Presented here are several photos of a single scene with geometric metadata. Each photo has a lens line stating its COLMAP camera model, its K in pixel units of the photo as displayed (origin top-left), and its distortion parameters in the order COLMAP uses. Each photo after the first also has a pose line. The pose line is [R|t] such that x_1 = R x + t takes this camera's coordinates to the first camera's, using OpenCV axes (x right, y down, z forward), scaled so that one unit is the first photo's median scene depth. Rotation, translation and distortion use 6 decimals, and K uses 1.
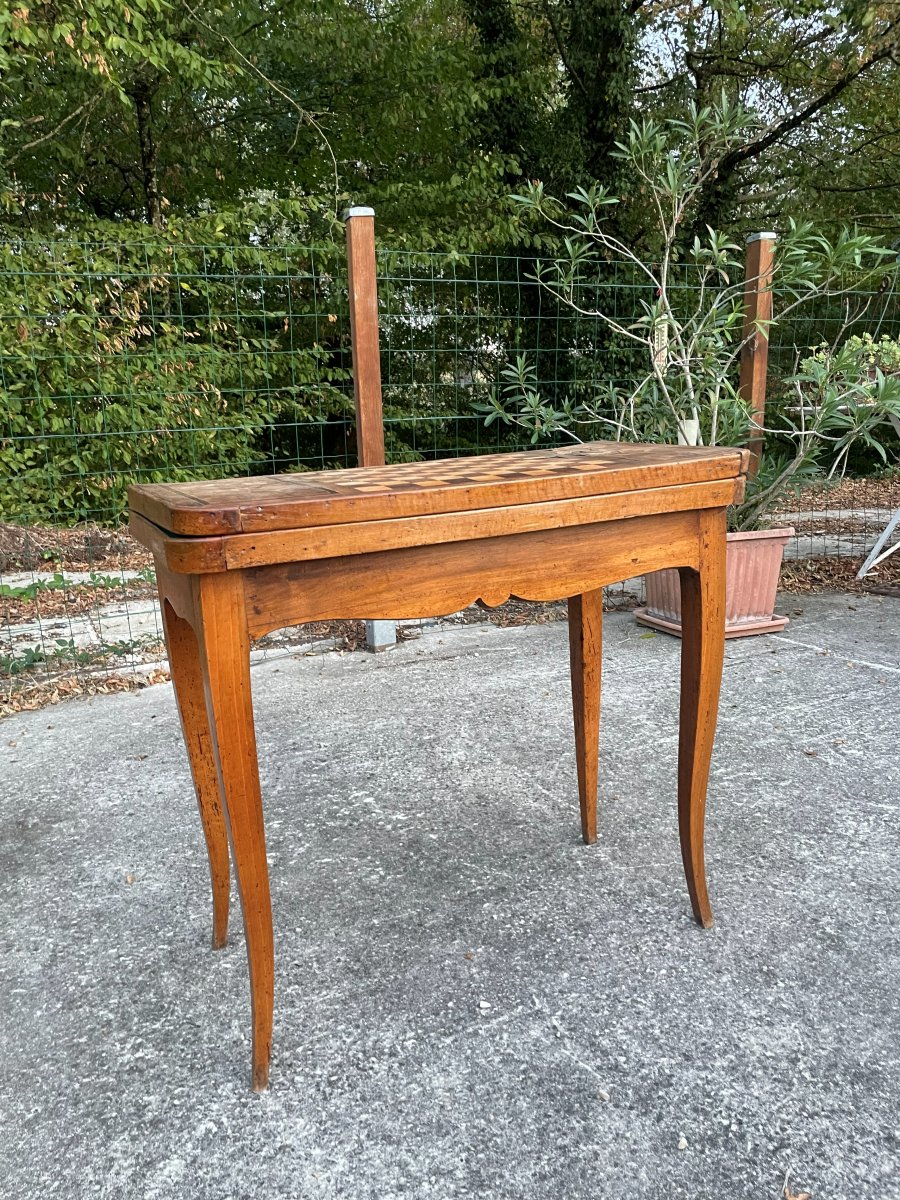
lens RADIAL K [[913.9, 0, 444.6], [0, 913.9, 608.7], [0, 0, 1]] dist [0.082329, -0.118561]
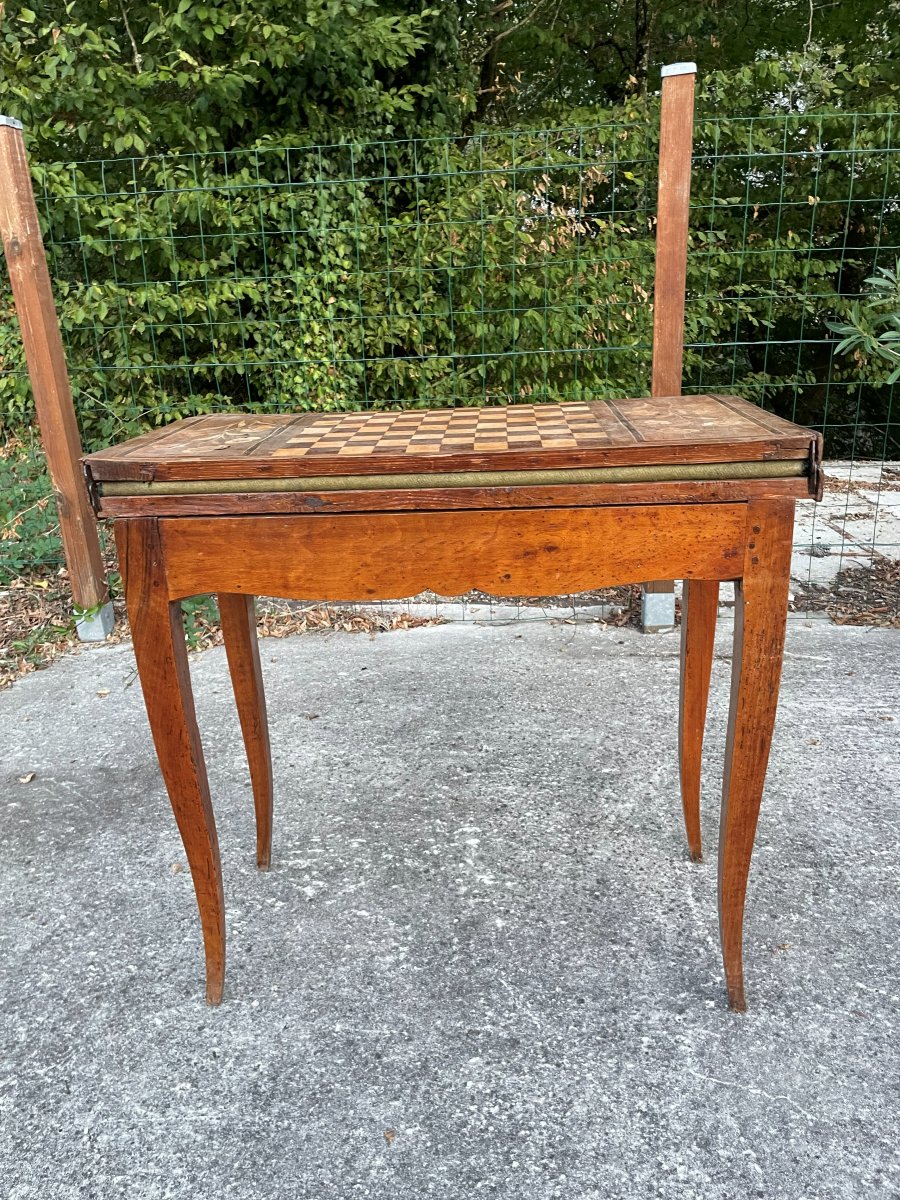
lens RADIAL K [[913.9, 0, 445.2], [0, 913.9, 611.2], [0, 0, 1]] dist [0.082329, -0.118561]
pose [[0.862257, 0.162401, -0.479728, 0.203754], [-0.109147, 0.984524, 0.137108, -0.081681], [0.494571, -0.065862, 0.866638, 0.236980]]
